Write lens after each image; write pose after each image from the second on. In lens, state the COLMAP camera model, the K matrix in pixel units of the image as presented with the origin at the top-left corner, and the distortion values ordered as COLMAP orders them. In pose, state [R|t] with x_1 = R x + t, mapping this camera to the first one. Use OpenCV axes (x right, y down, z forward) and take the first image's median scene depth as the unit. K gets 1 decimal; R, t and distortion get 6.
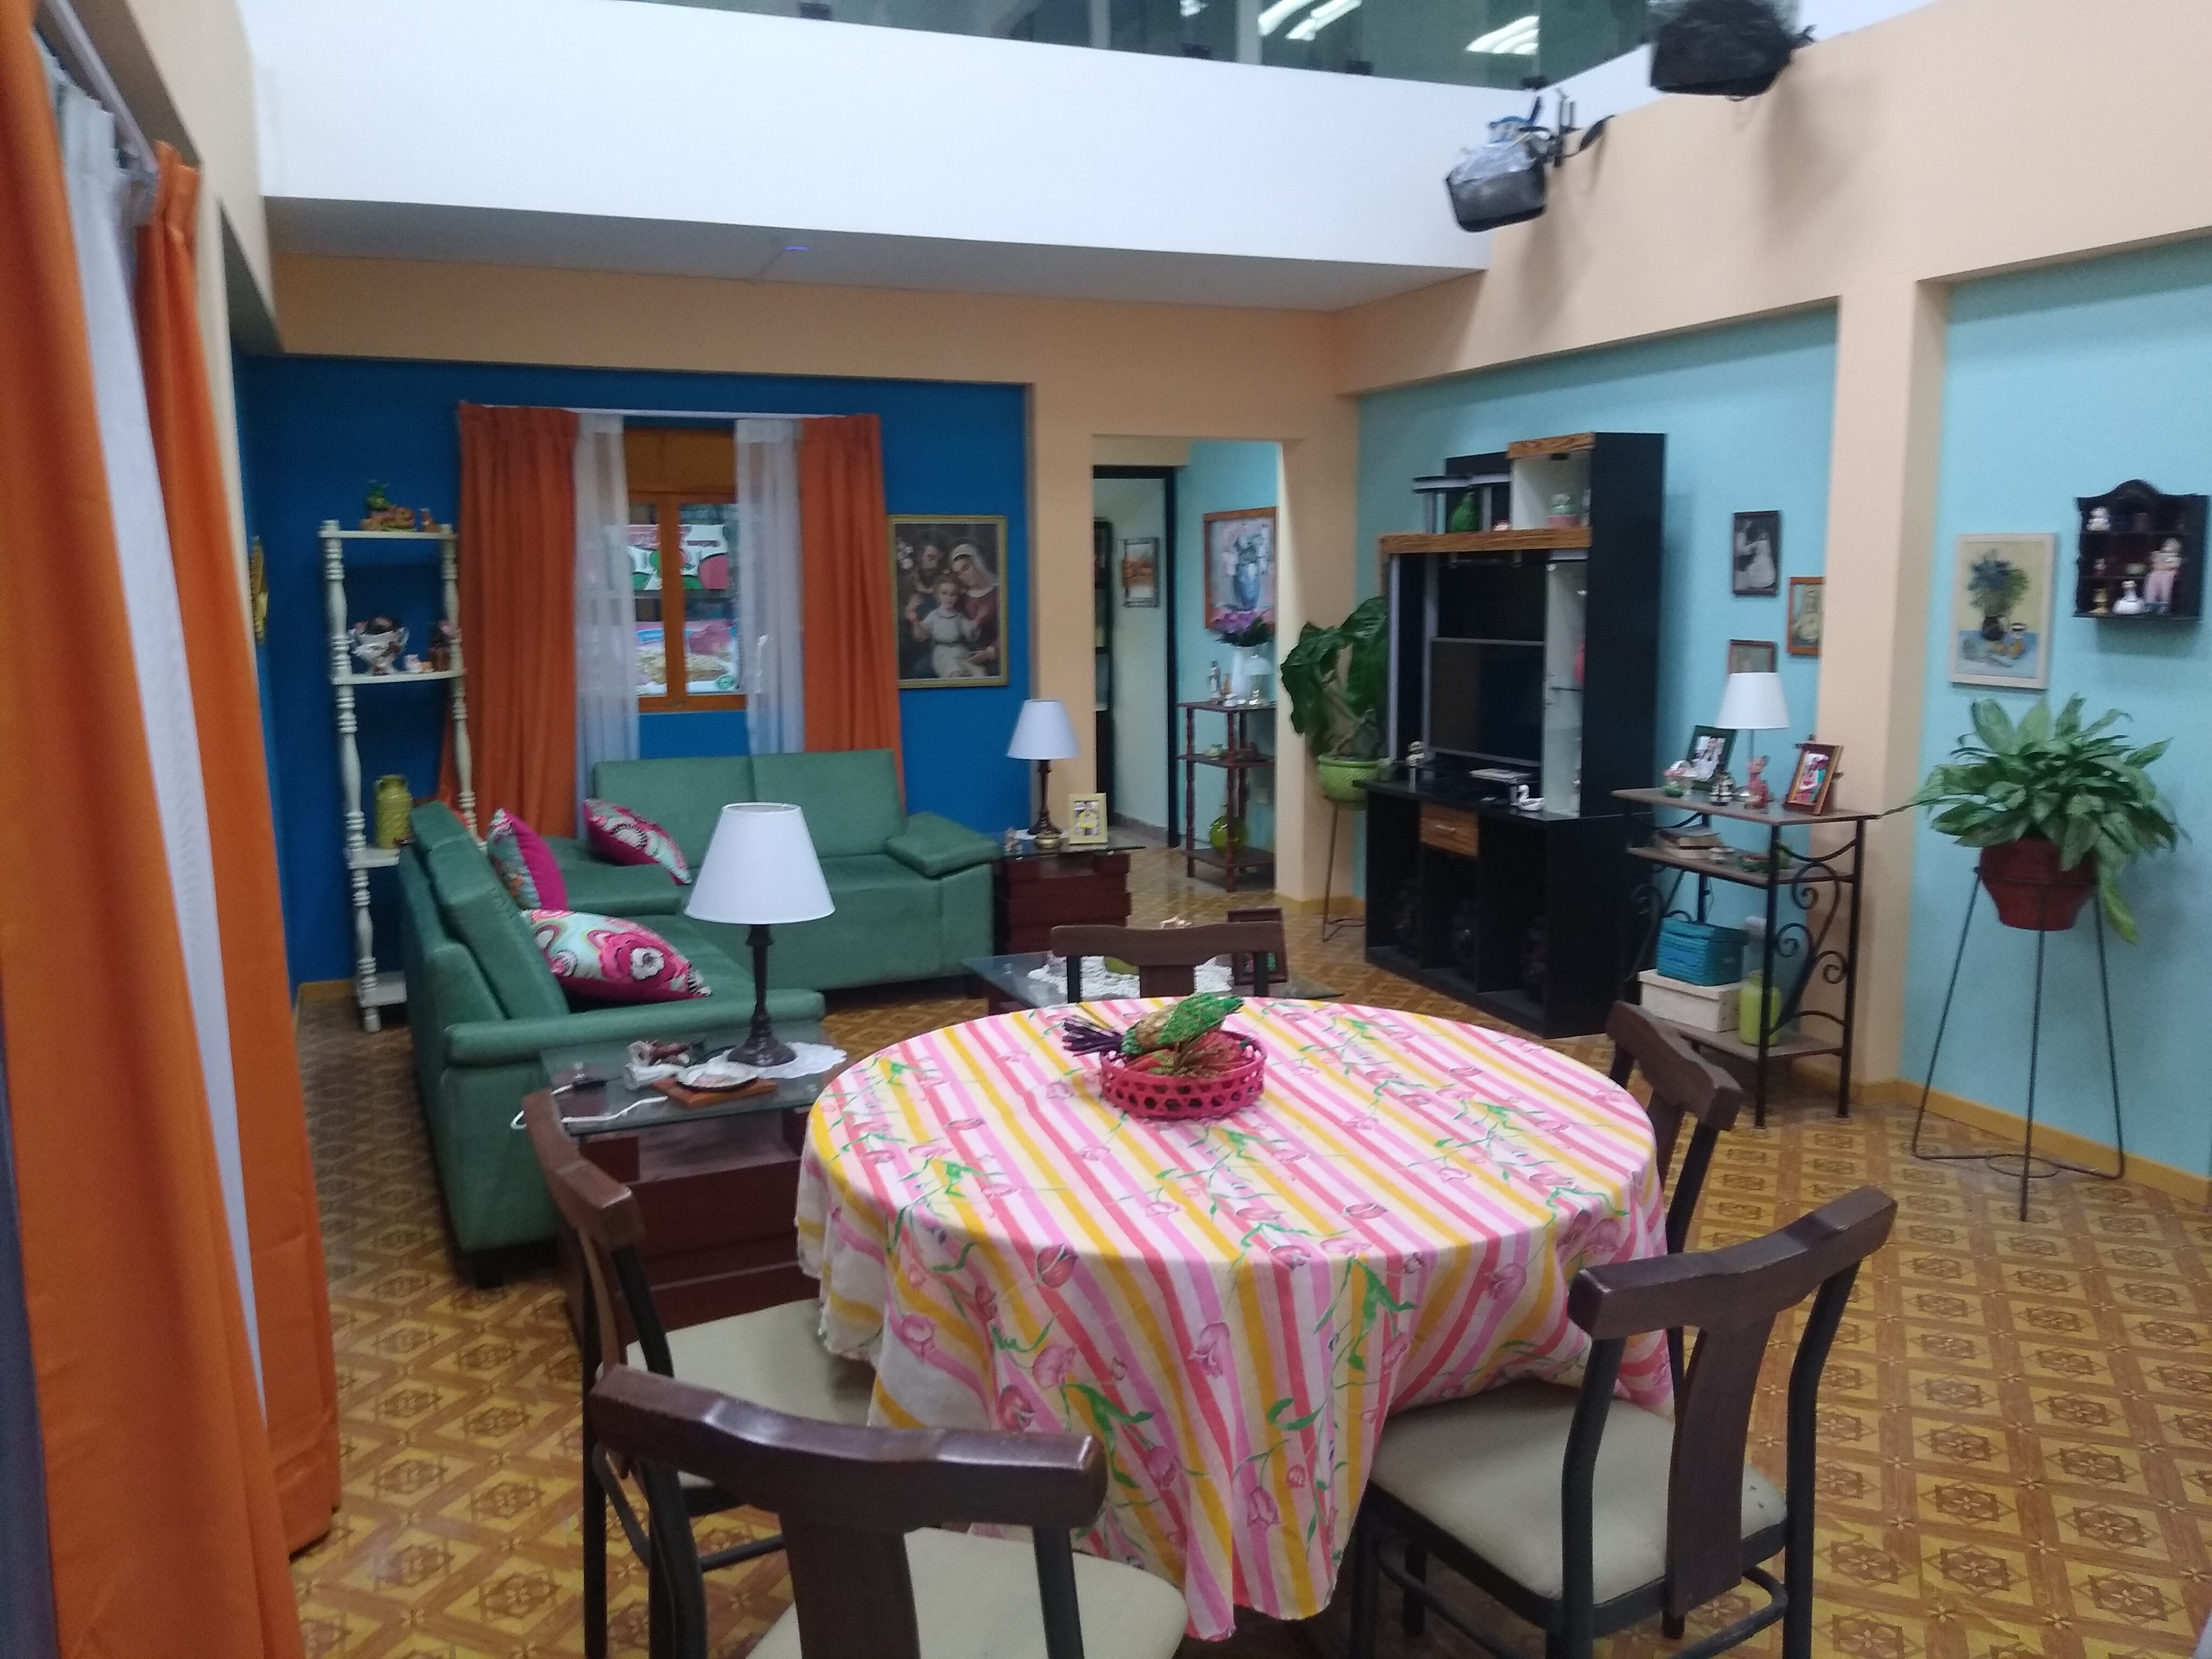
lens RADIAL K [[1609.0, 0, 1106.0], [0, 1609.0, 829.5], [0, 0, 1]] dist [0.035492, -0.122268]
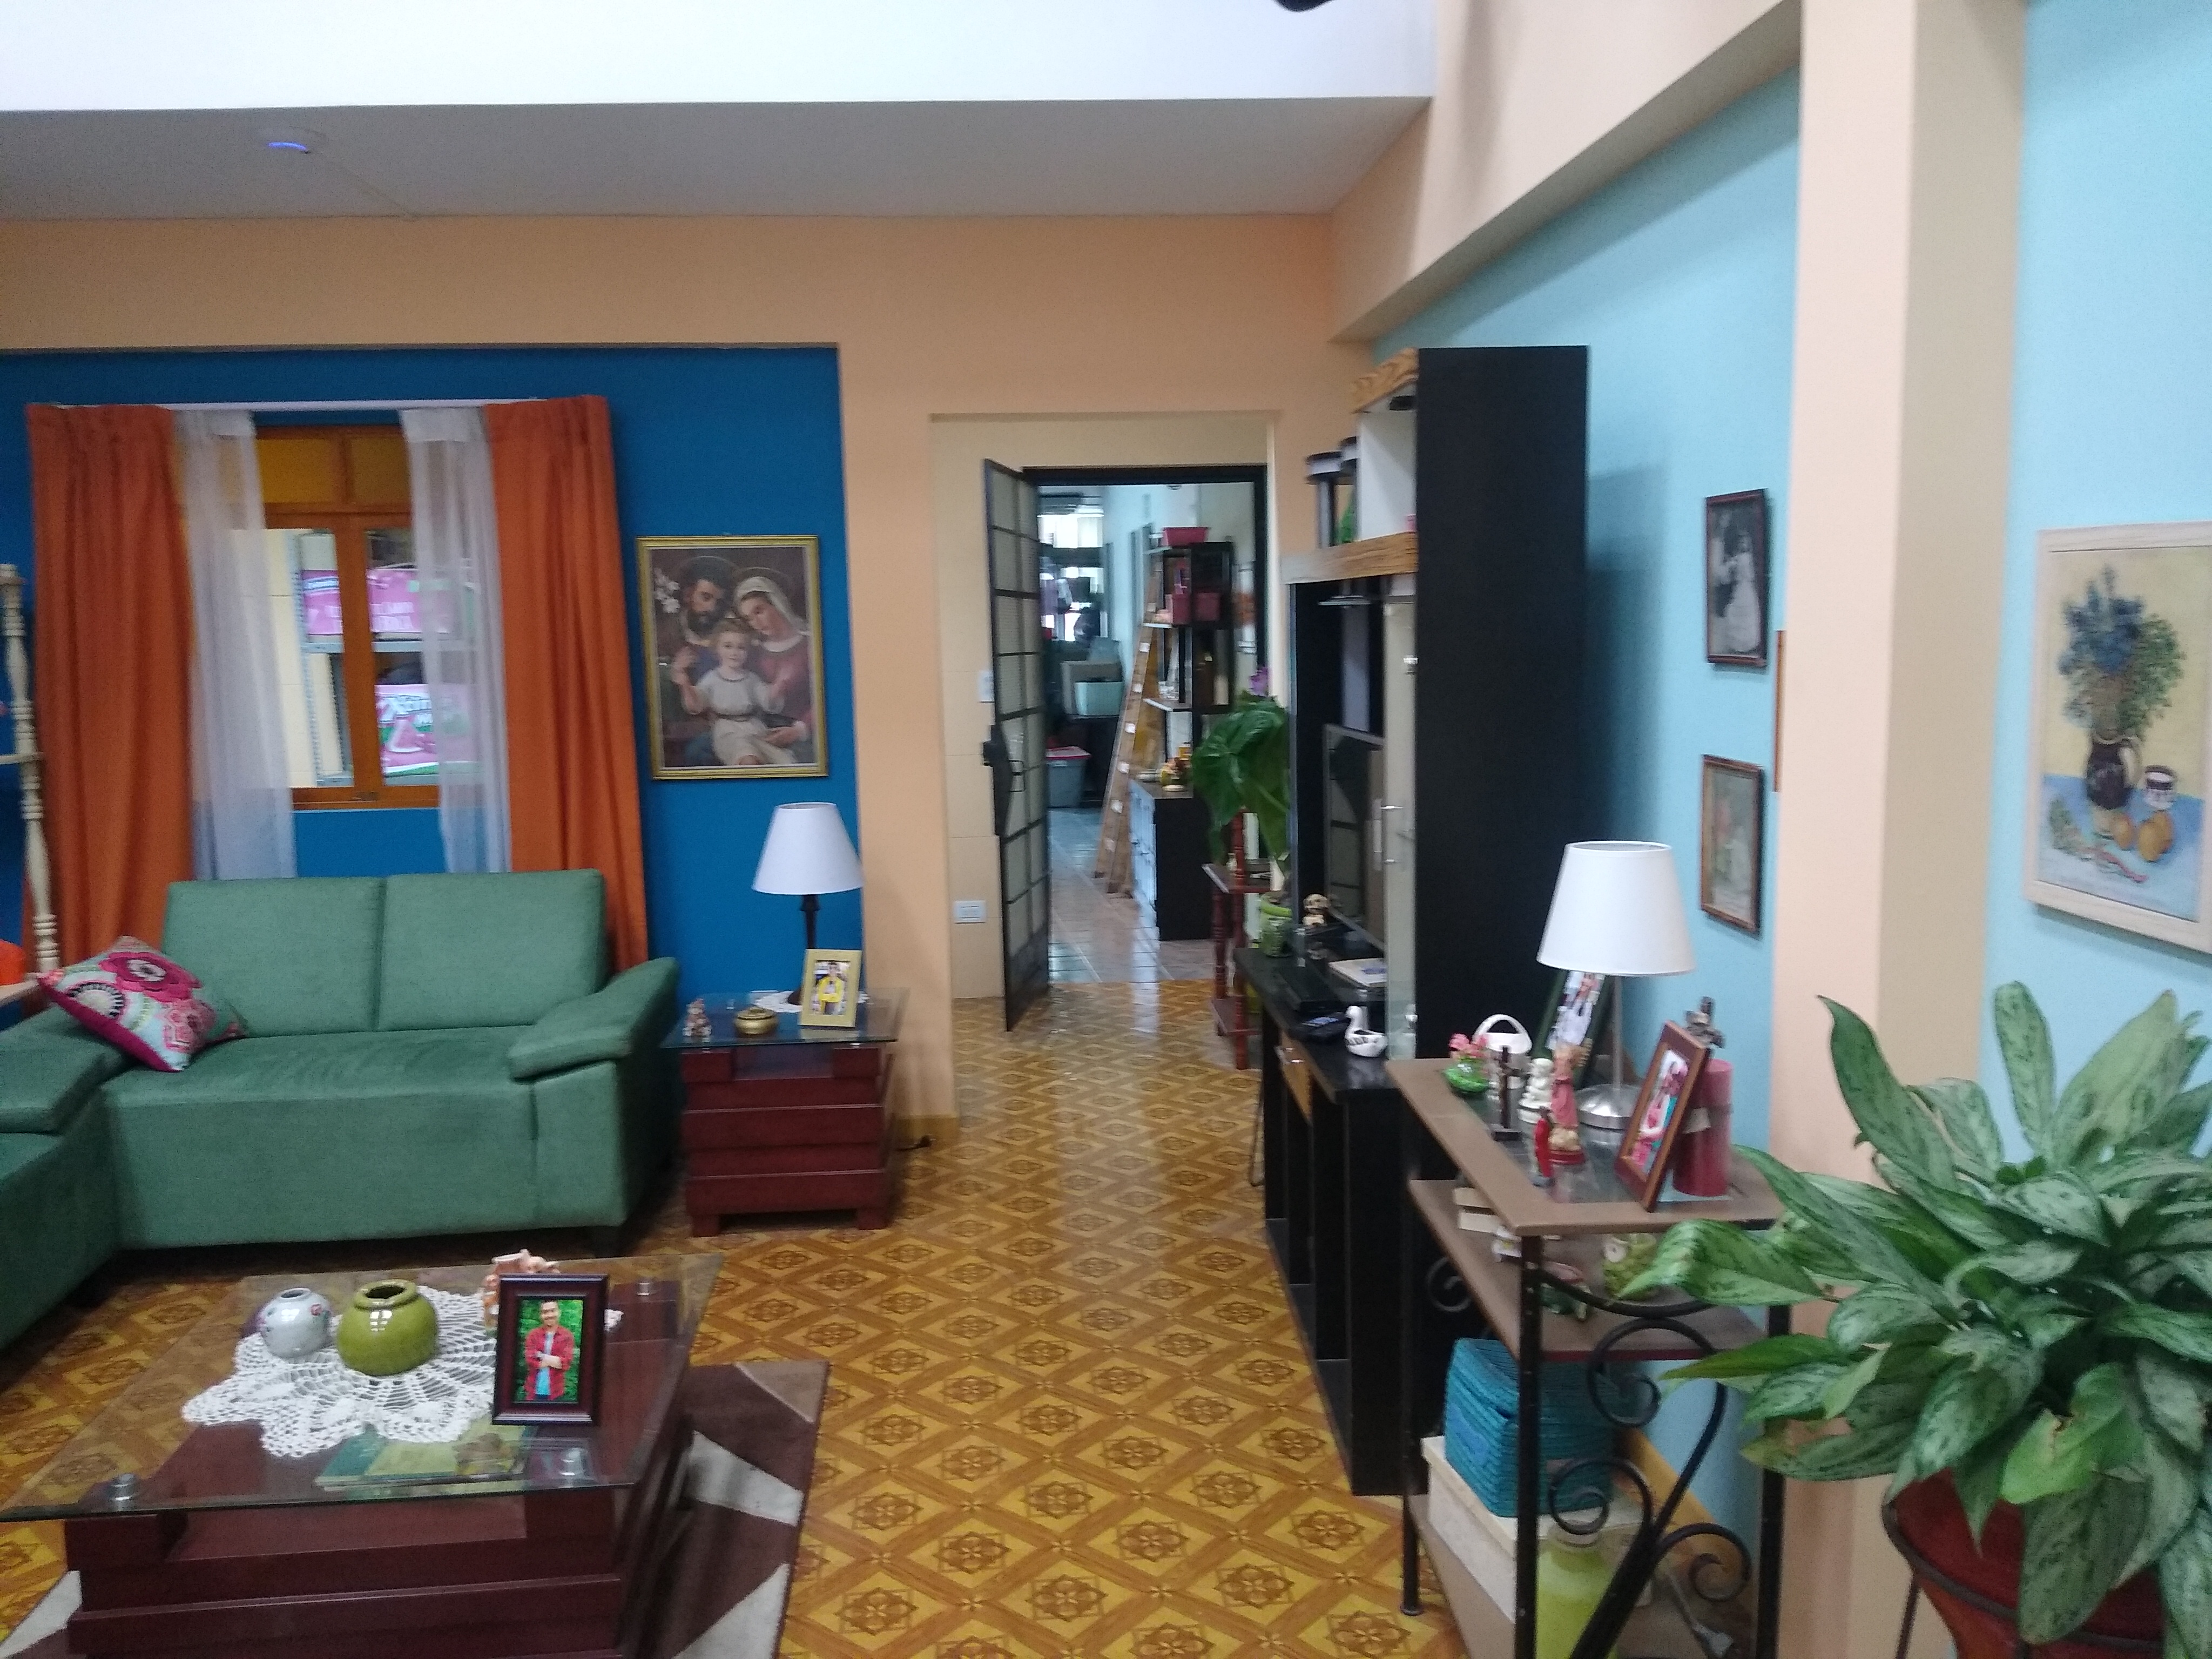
lens RADIAL K [[1674.9, 0, 1106.0], [0, 1674.9, 829.5], [0, 0, 1]] dist [0.097594, -0.200988]
pose [[0.953546, 0.030540, -0.299695, 0.312350], [-0.036500, 0.999231, -0.014308, -0.068671], [0.299028, 0.024582, 0.953928, 0.384100]]
